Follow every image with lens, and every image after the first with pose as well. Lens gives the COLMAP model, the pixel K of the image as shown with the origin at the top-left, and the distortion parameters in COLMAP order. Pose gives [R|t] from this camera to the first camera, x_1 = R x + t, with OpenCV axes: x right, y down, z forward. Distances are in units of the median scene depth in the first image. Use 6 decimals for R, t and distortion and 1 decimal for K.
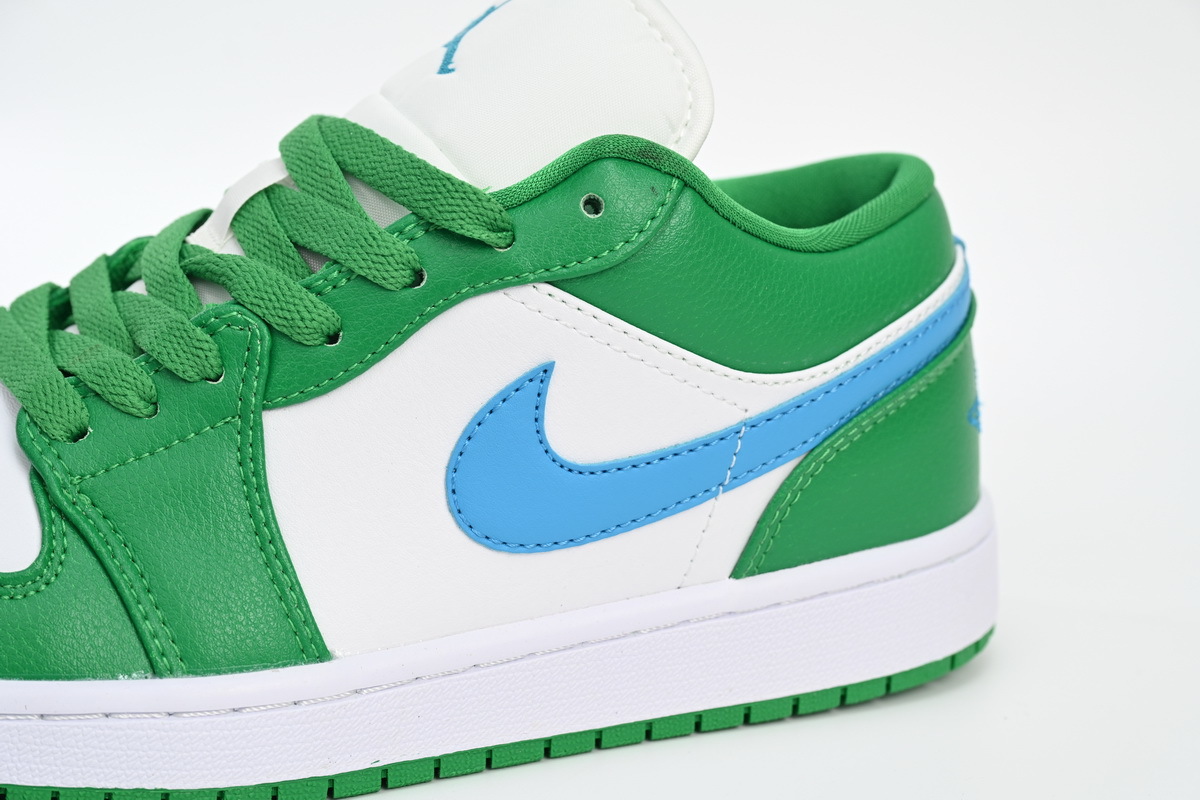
lens RADIAL K [[2385.9, 0, 603.6], [0, 2385.9, 397.3], [0, 0, 1]] dist [-0.010902, 0.000000]
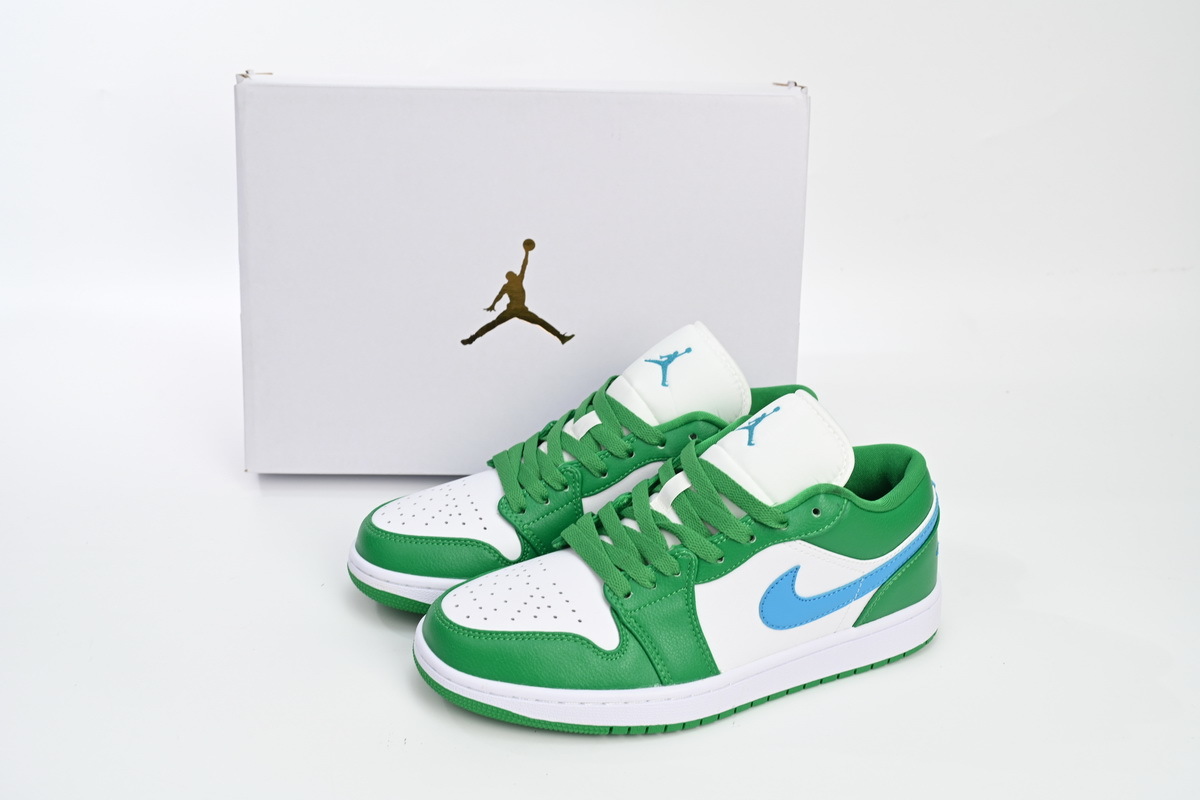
lens RADIAL K [[1391.6, 0, 597.2], [0, 1391.6, 394.4], [0, 0, 1]] dist [-0.003947, 0.000000]
pose [[0.999691, -0.007186, 0.023799, -0.291395], [0.003573, 0.988902, 0.148525, -0.449871], [-0.024603, -0.148394, 0.988622, -0.546819]]
